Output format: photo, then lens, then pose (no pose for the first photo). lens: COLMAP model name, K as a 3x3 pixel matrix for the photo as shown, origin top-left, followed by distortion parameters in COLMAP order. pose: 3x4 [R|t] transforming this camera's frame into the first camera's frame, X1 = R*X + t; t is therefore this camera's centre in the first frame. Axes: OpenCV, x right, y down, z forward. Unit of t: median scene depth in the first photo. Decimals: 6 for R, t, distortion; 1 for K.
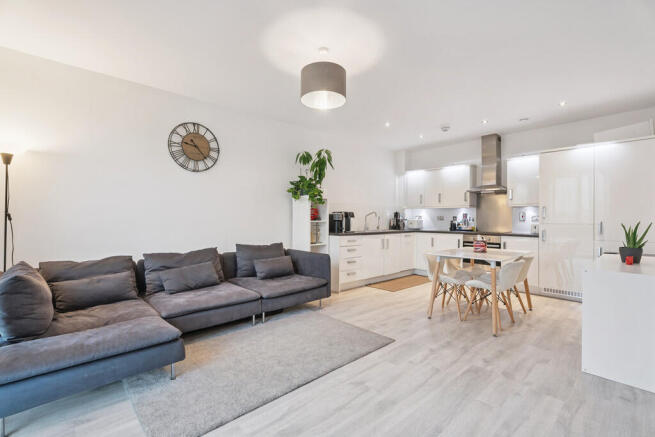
lens RADIAL K [[295.5, 0, 327.5], [0, 295.5, 218.5], [0, 0, 1]] dist [-0.000328, -0.000050]
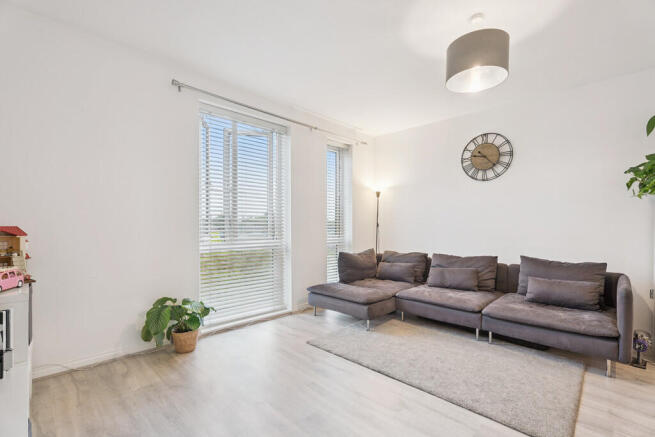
lens RADIAL K [[301.2, 0, 325.2], [0, 301.2, 224.6], [0, 0, 1]] dist [0.001454, 0.000287]
pose [[0.045969, -0.003952, -0.998935, 0.721462], [-0.004516, 0.999981, -0.004164, 0.001540], [0.998933, 0.004703, 0.045950, 0.495652]]
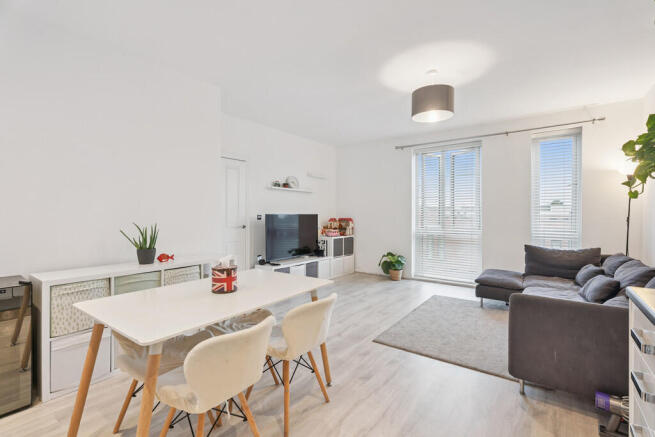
lens RADIAL K [[300.9, 0, 325.4], [0, 300.9, 216.9], [0, 0, 1]] dist [0.001178, 0.000091]
pose [[-0.983066, -0.004260, -0.183204, 0.543528], [-0.005188, 0.999976, 0.004586, -0.013061], [0.183180, 0.005459, -0.983064, 1.868803]]
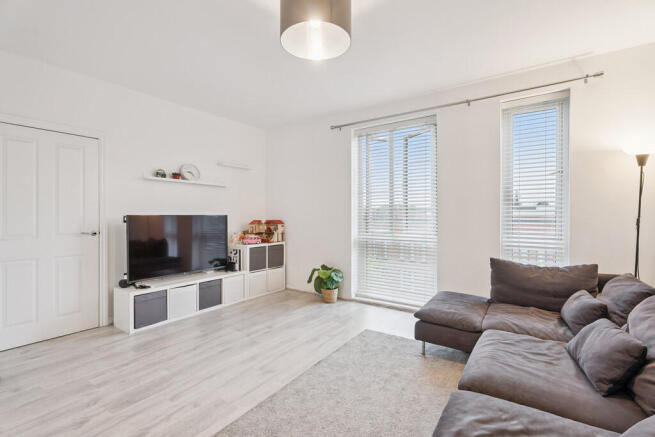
lens RADIAL K [[299.9, 0, 327.5], [0, 299.9, 218.5], [0, 0, 1]] dist [-0.002116, -0.000026]
pose [[-0.976560, -0.001445, -0.215241, 0.091088], [-0.002989, 0.999972, 0.006847, -0.016017], [0.215225, 0.007329, -0.976537, 1.489364]]
